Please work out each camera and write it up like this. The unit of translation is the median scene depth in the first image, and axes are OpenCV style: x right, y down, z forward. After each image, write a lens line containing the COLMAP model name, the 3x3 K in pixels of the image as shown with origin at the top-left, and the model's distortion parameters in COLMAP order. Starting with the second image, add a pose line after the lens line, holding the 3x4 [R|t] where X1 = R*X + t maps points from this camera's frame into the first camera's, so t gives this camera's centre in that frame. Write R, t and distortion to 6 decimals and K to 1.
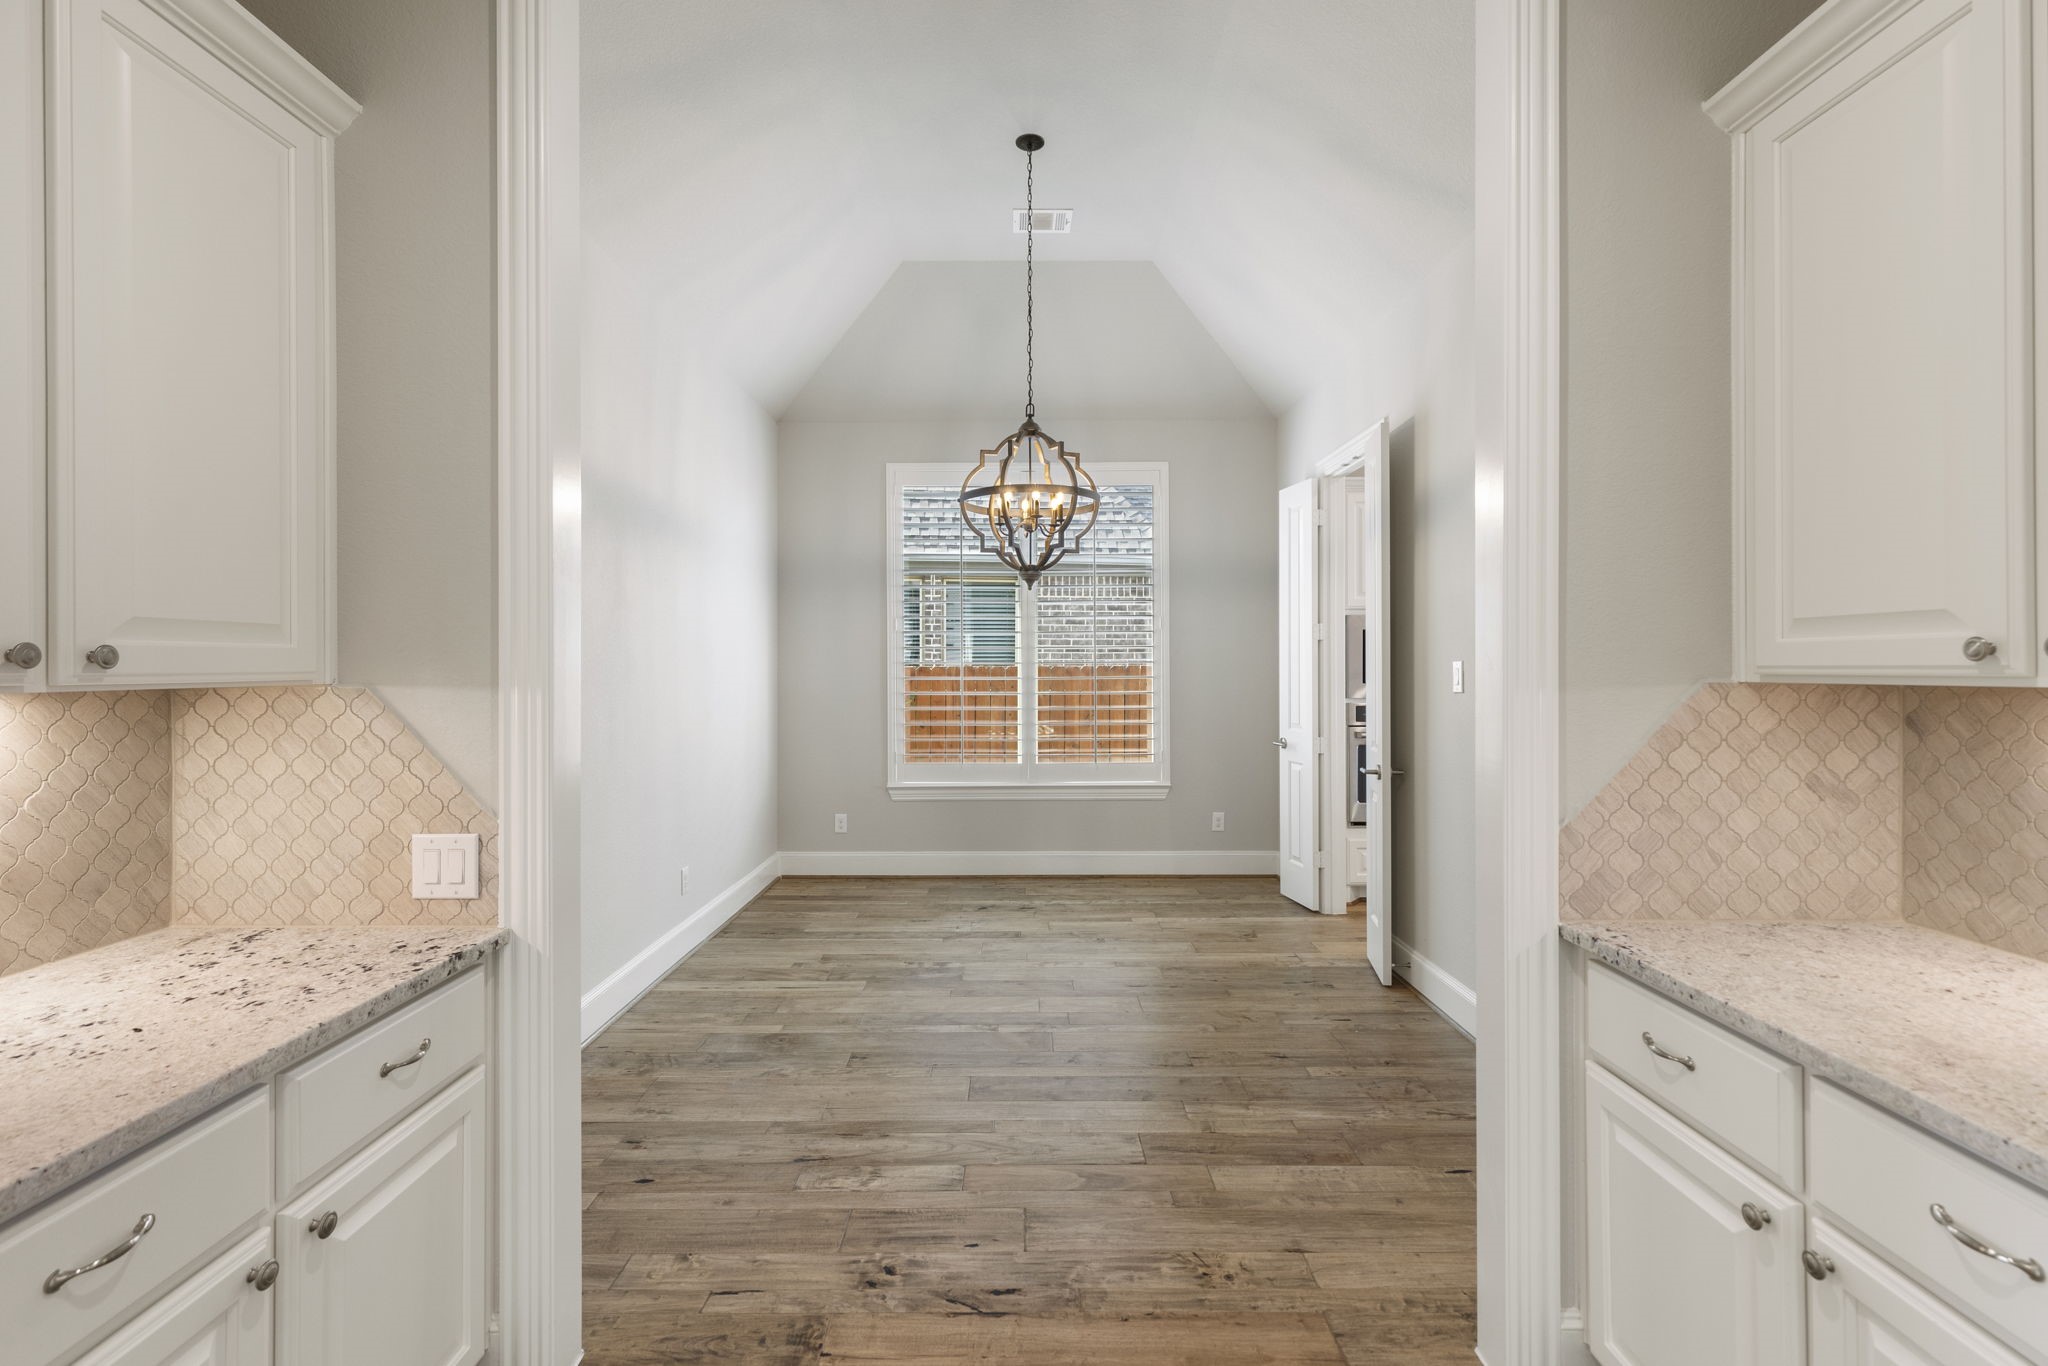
lens RADIAL K [[926.9, 0, 1022.7], [0, 926.9, 669.3], [0, 0, 1]] dist [0.003909, 0.000615]
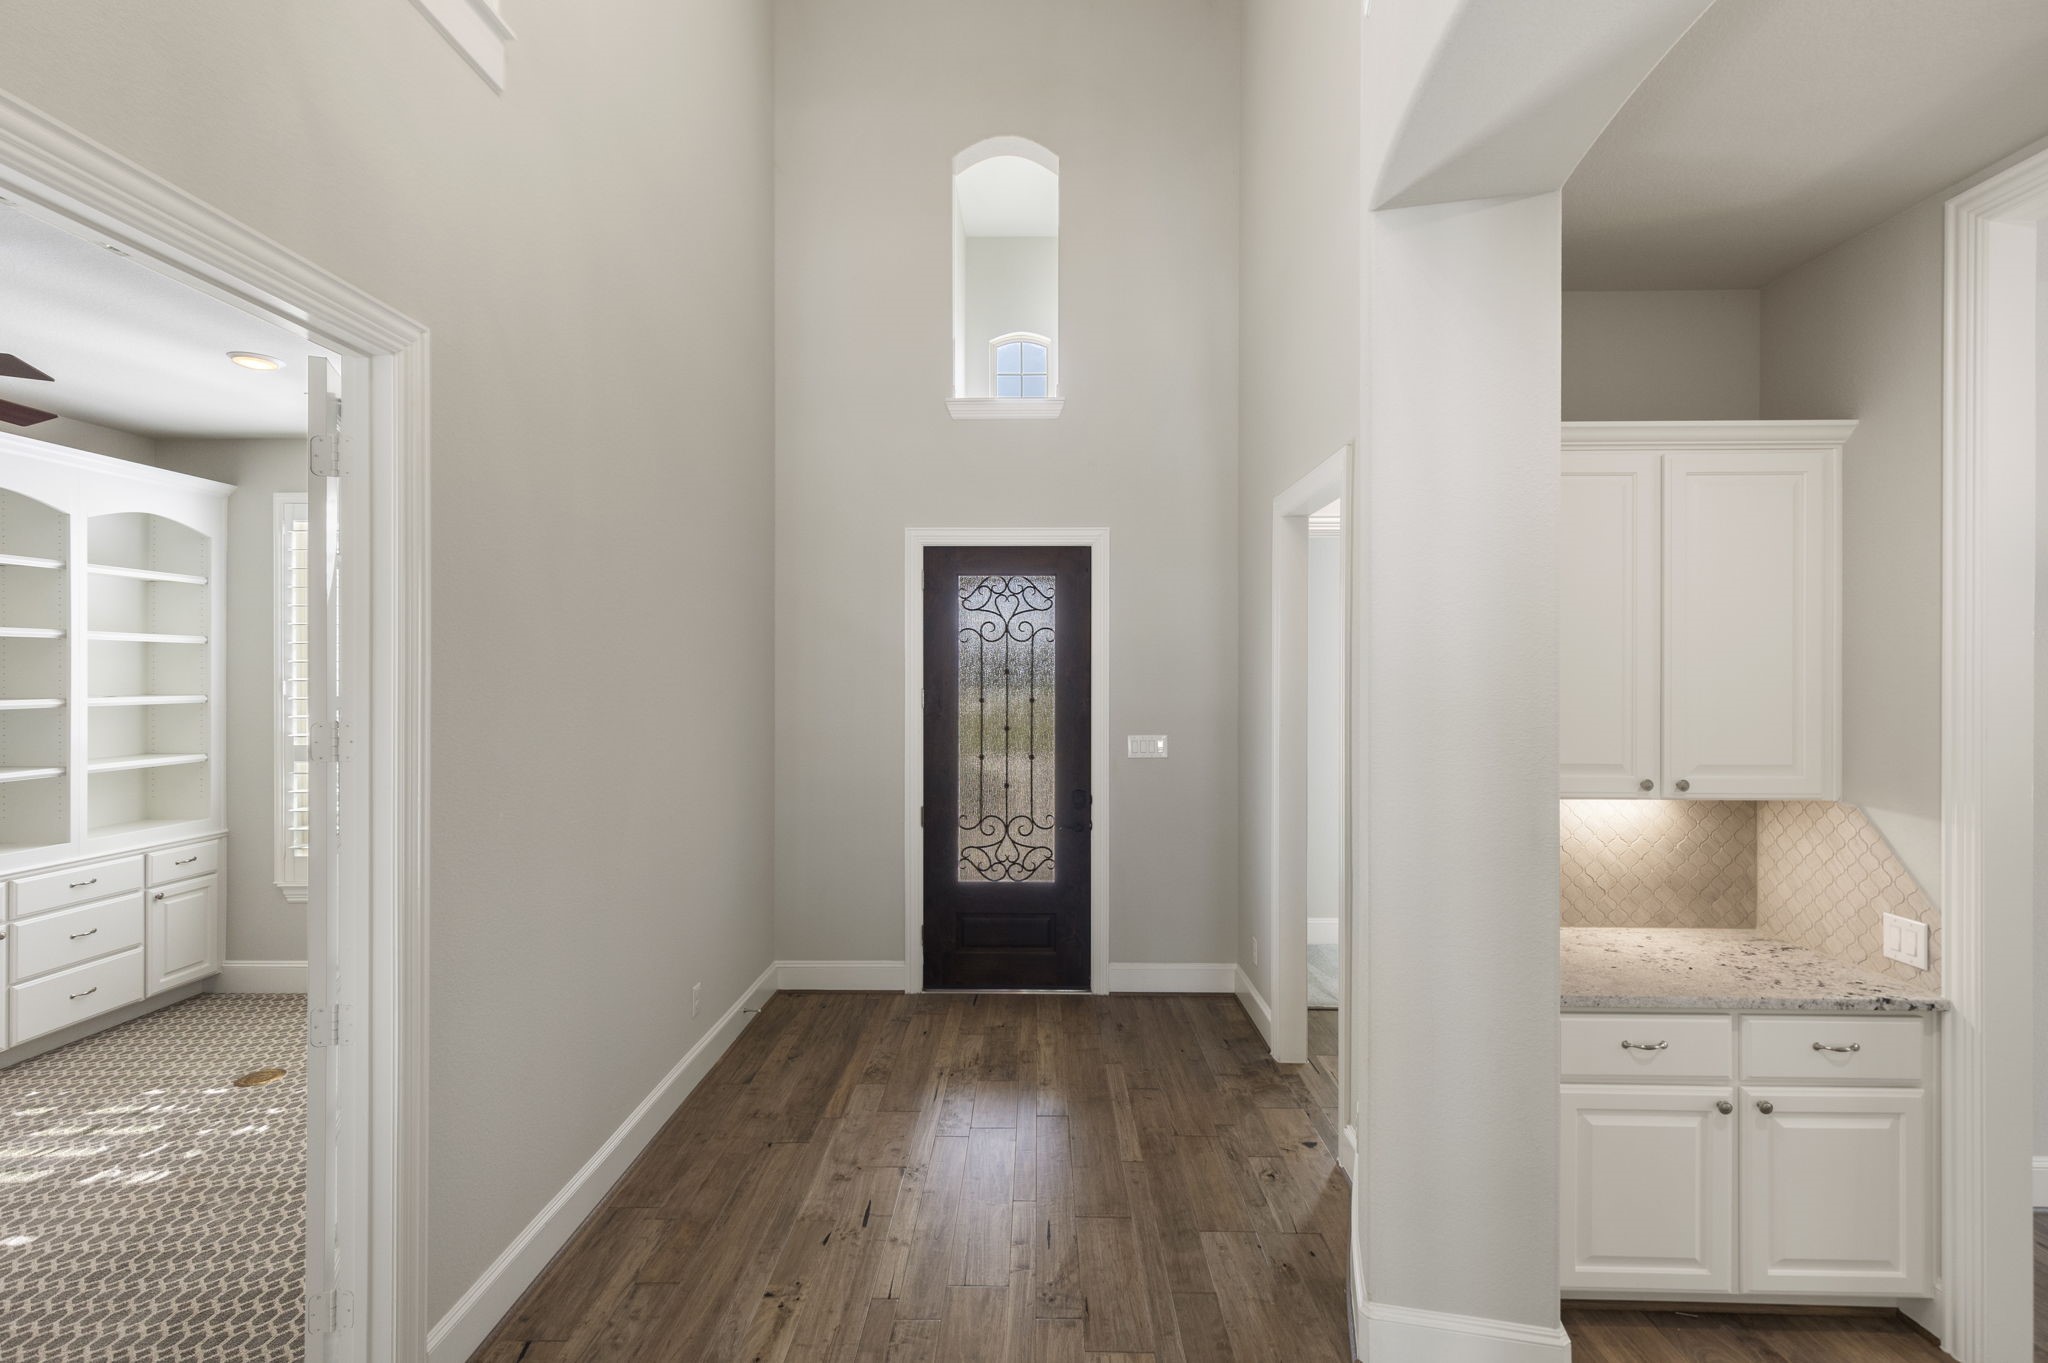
lens RADIAL K [[926.9, 0, 1022.7], [0, 926.9, 667.8], [0, 0, 1]] dist [0.003909, 0.000615]
pose [[-0.016204, -0.005007, -0.999856, 0.831630], [-0.007263, 0.999962, -0.004890, -0.189791], [0.999842, 0.007183, -0.016240, -0.333714]]
